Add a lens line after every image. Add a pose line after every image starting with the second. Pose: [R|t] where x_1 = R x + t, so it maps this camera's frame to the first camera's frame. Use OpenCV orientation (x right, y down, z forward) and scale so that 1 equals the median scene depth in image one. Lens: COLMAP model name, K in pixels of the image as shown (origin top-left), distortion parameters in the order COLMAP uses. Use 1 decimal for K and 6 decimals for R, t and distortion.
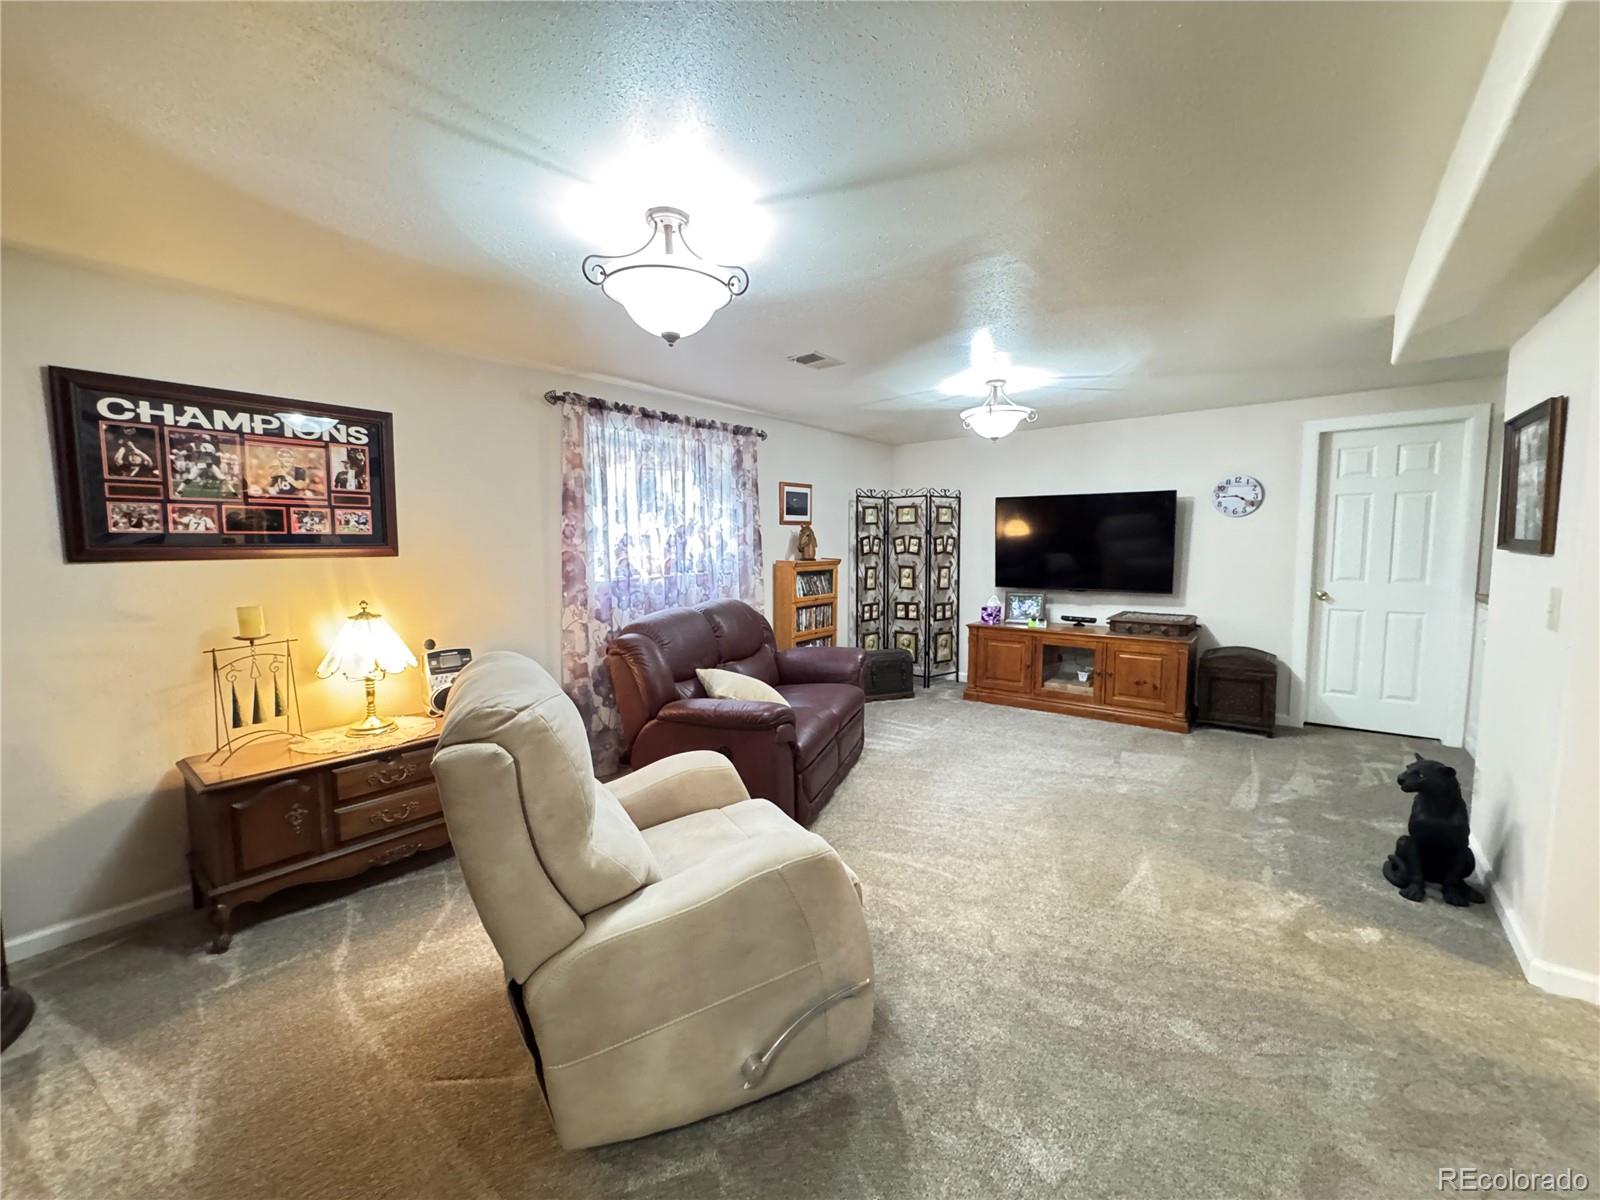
lens RADIAL K [[641.0, 0, 799.3], [0, 641.0, 597.9], [0, 0, 1]] dist [-0.000481, -0.000578]
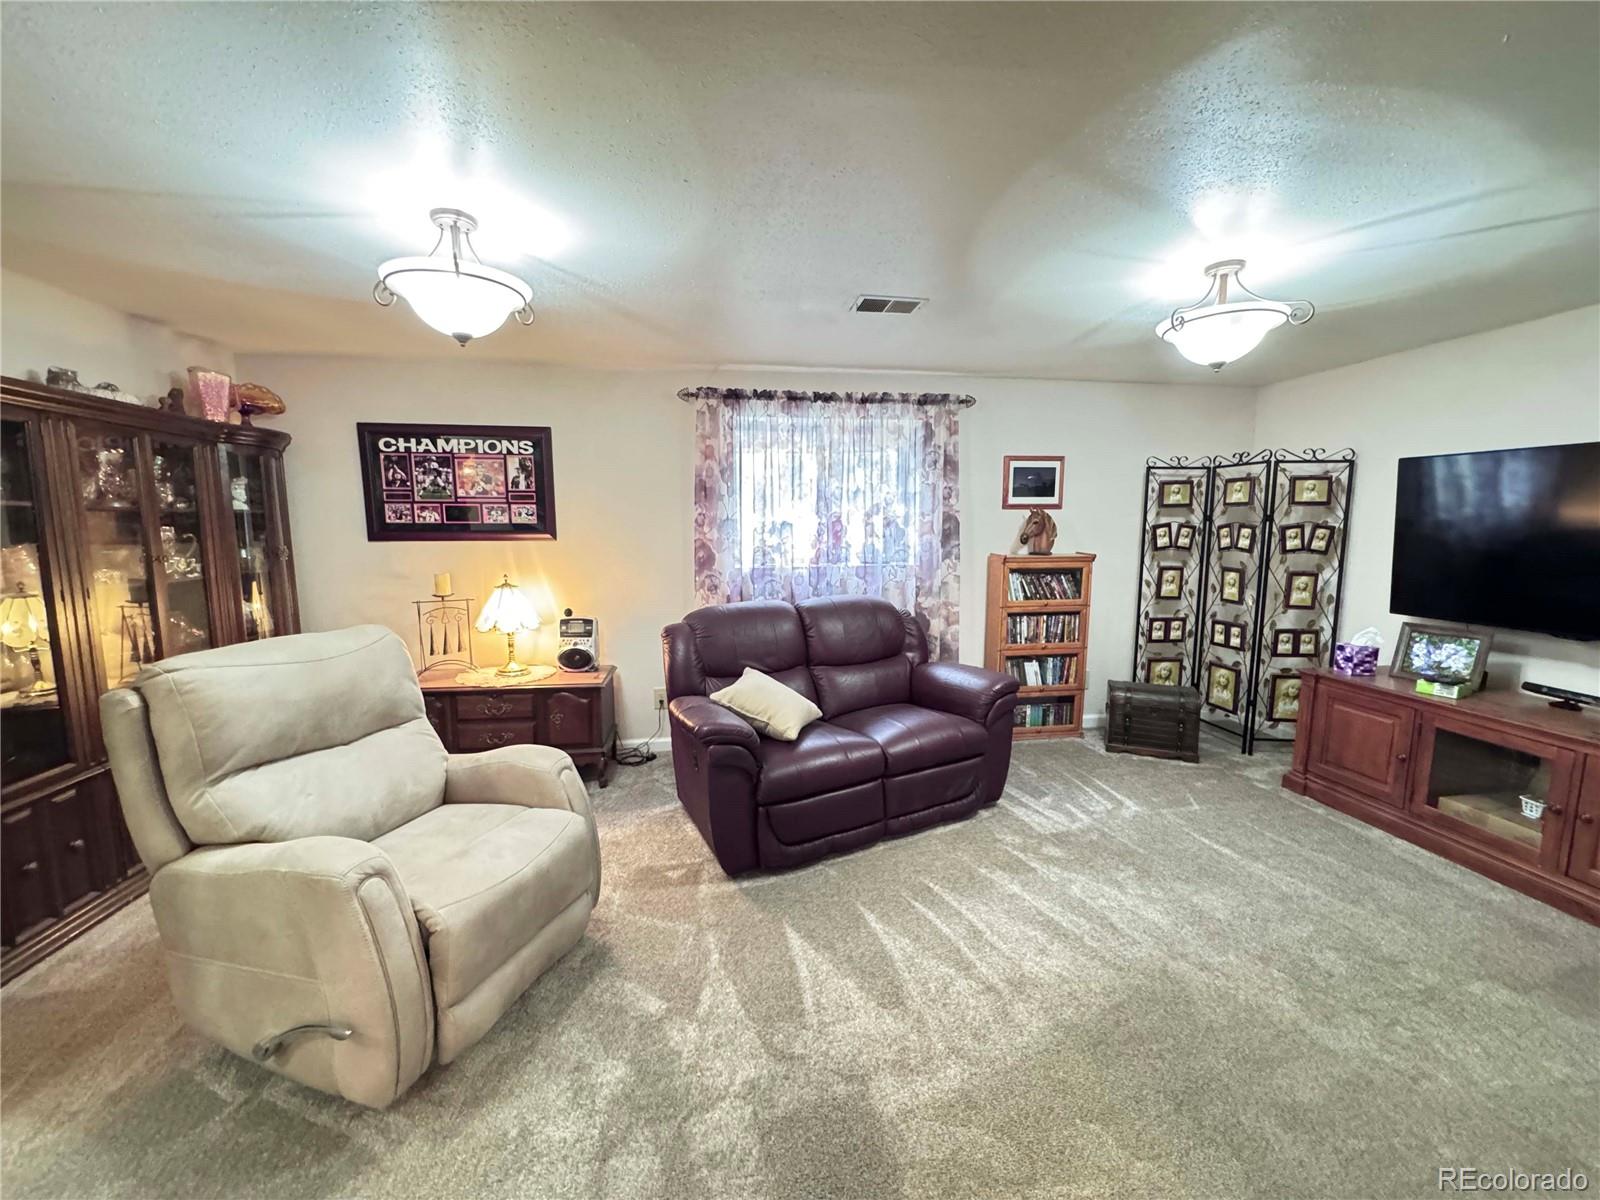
lens RADIAL K [[641.0, 0, 804.8], [0, 641.0, 599.6], [0, 0, 1]] dist [-0.000481, -0.000578]
pose [[0.728208, 0.091482, -0.679223, 0.394506], [-0.065437, 0.995804, 0.063965, -0.040776], [0.682225, -0.002134, 0.731139, 0.267994]]
